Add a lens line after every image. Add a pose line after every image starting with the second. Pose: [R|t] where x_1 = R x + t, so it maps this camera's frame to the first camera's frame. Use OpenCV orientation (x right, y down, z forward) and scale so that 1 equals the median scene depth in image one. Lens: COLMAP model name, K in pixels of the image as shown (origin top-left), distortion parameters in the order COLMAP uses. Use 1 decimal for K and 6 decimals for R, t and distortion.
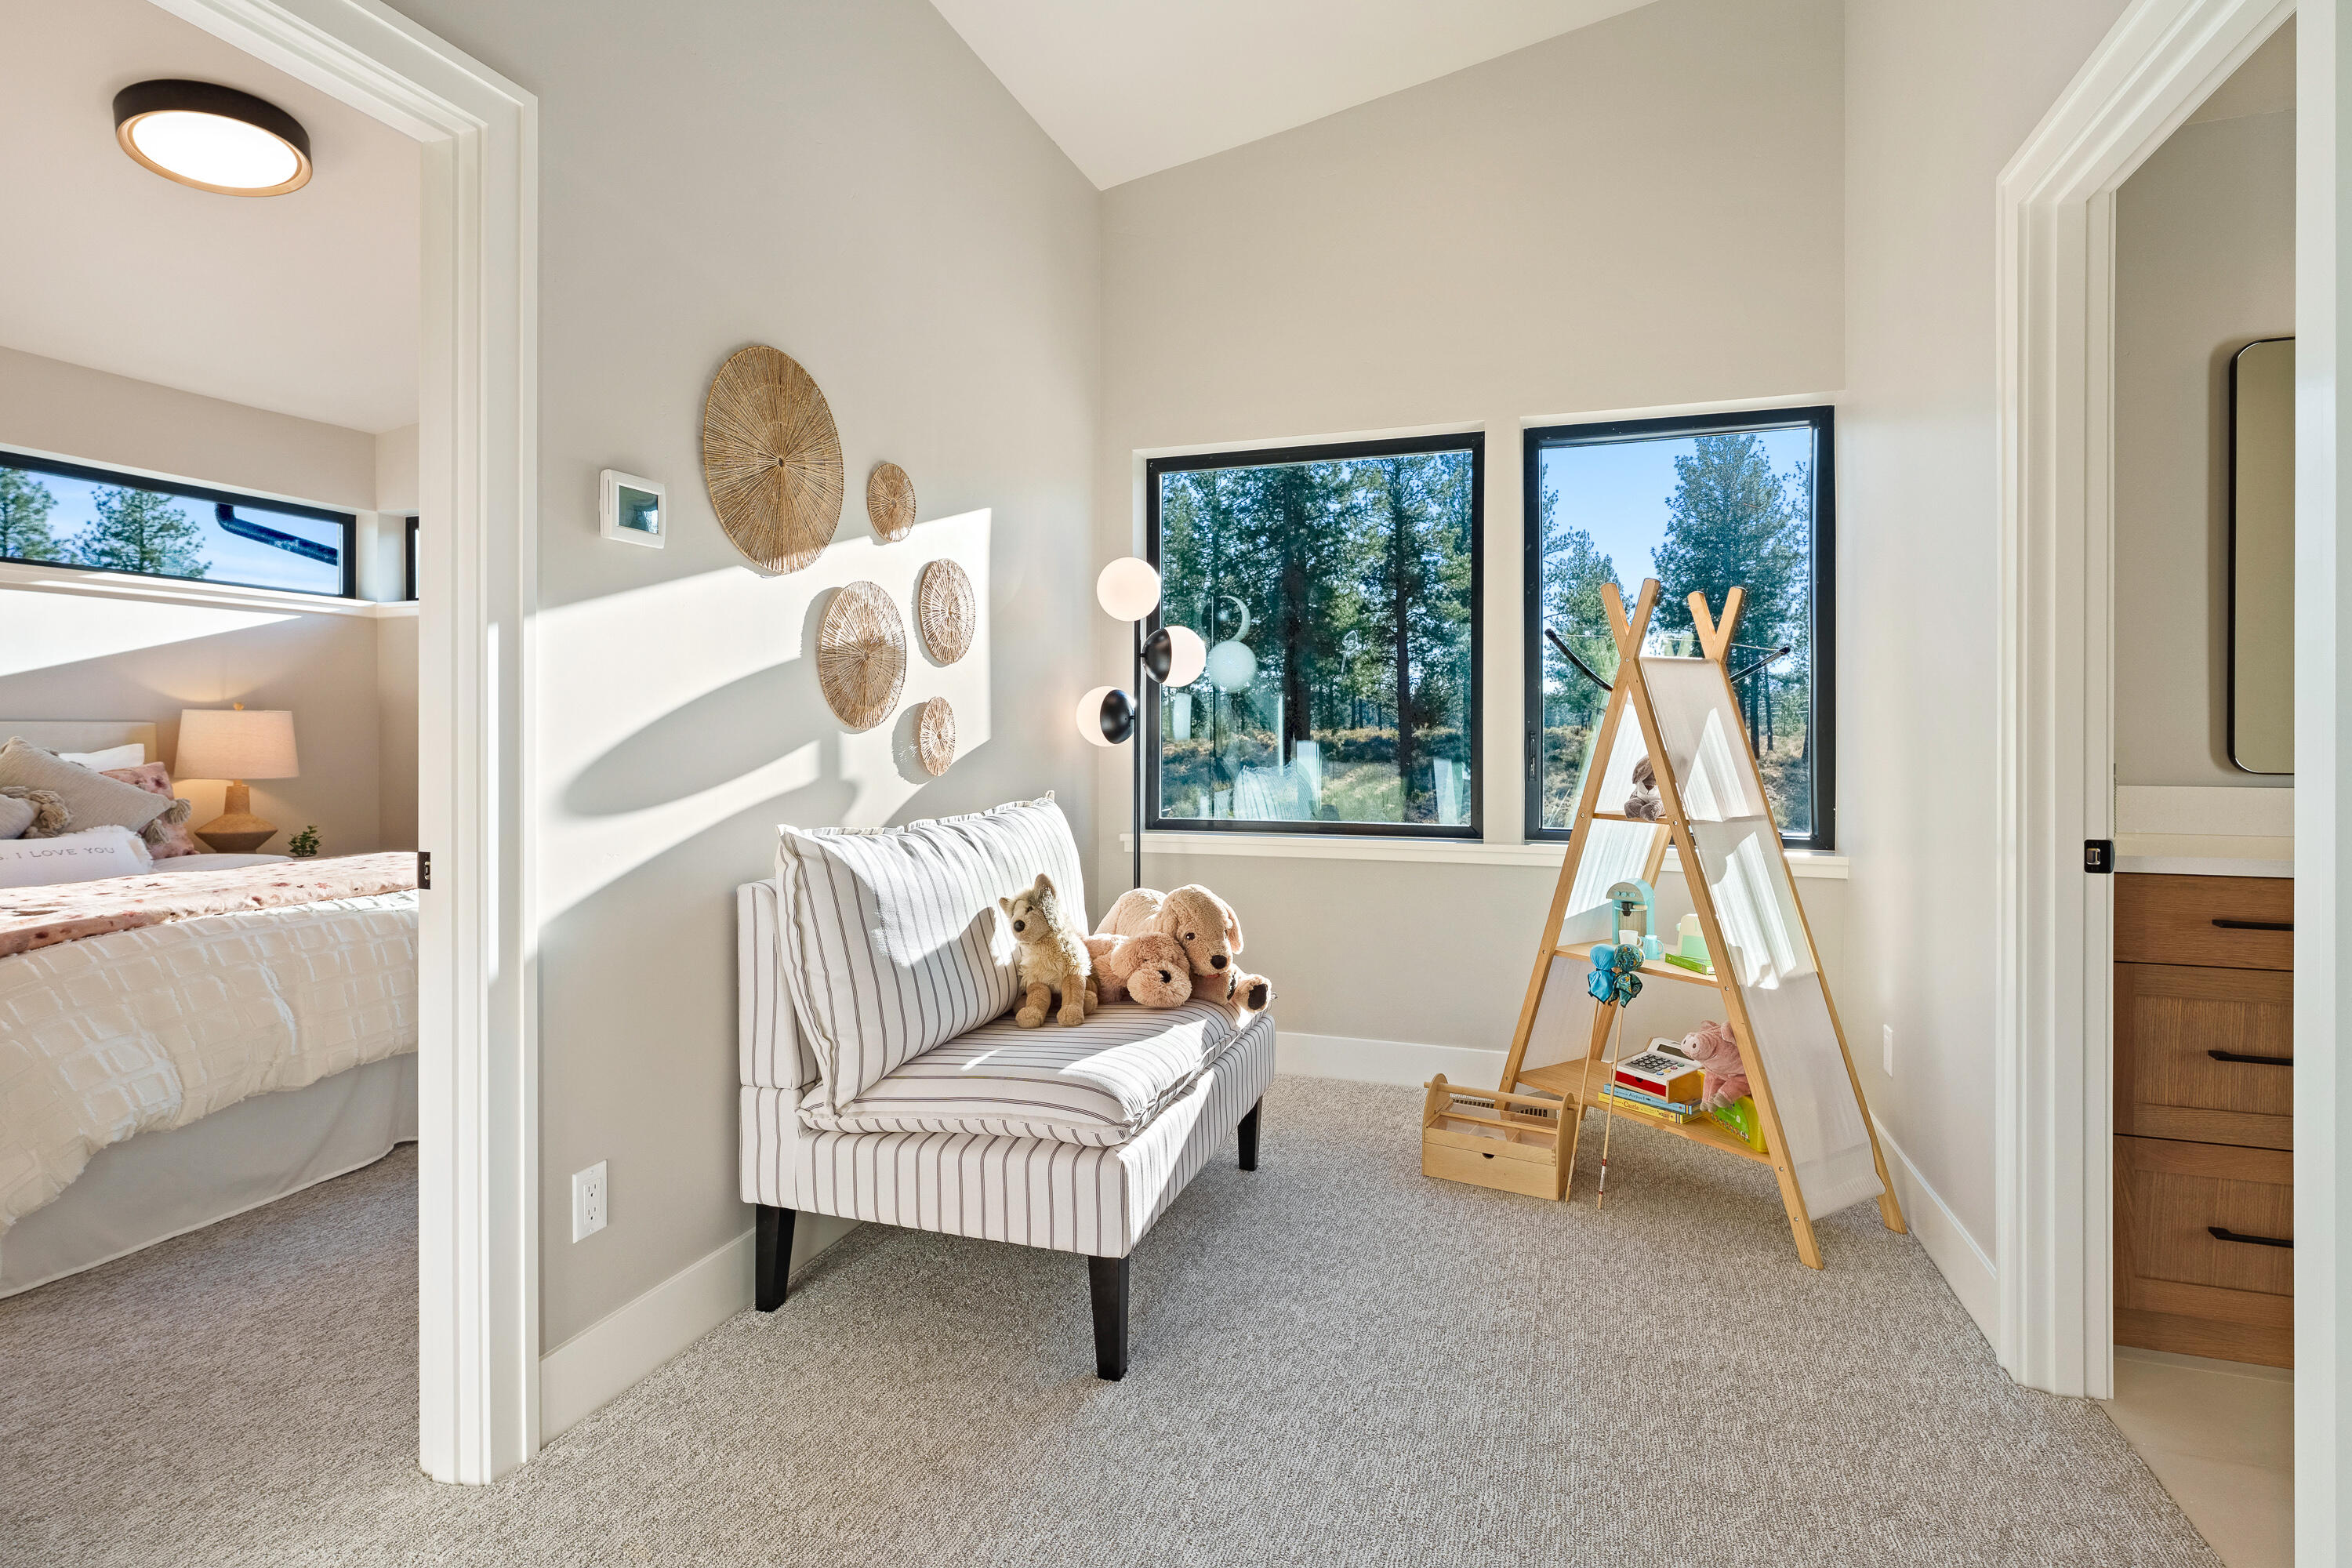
lens RADIAL K [[1196.9, 0, 1180.7], [0, 1196.9, 734.9], [0, 0, 1]] dist [0.001129, -0.001563]
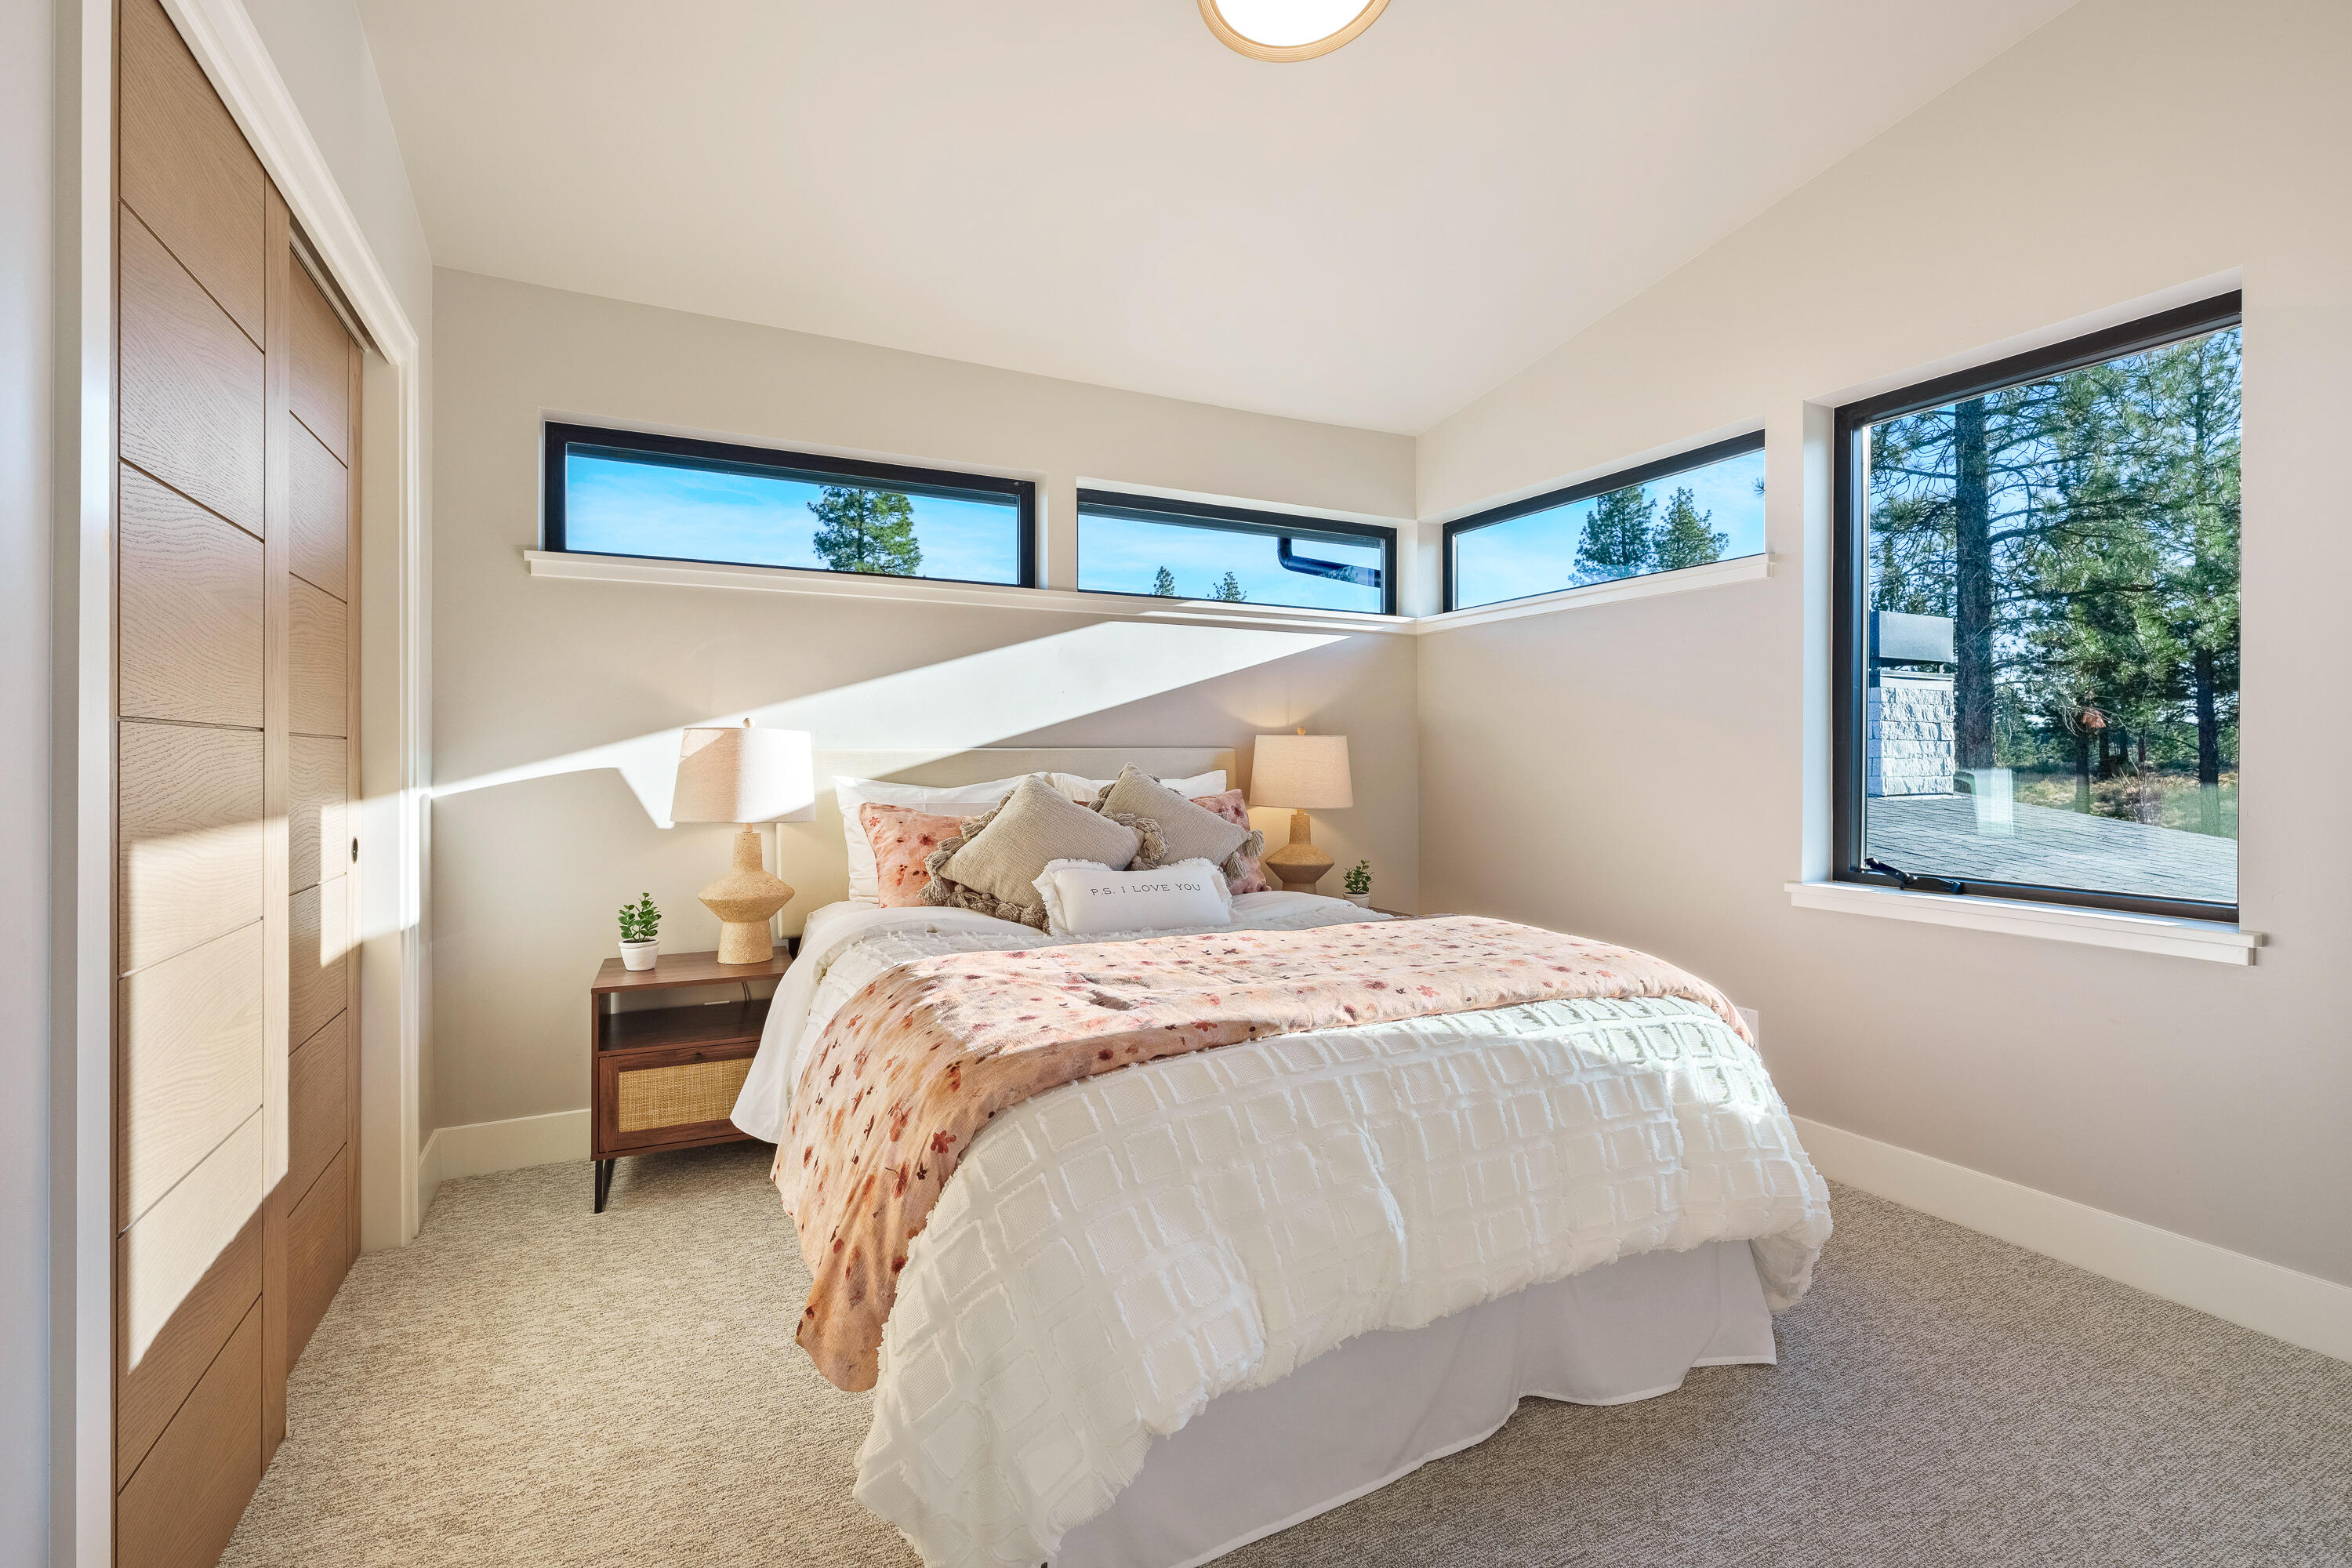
lens RADIAL K [[995.4, 0, 1173.2], [0, 995.4, 769.6], [0, 0, 1]] dist [-0.000481, -0.000321]
pose [[0.717006, 0.004488, -0.697052, -0.358865], [0.001739, 0.999965, 0.008227, -0.000207], [0.697065, -0.007111, 0.716973, 0.421195]]
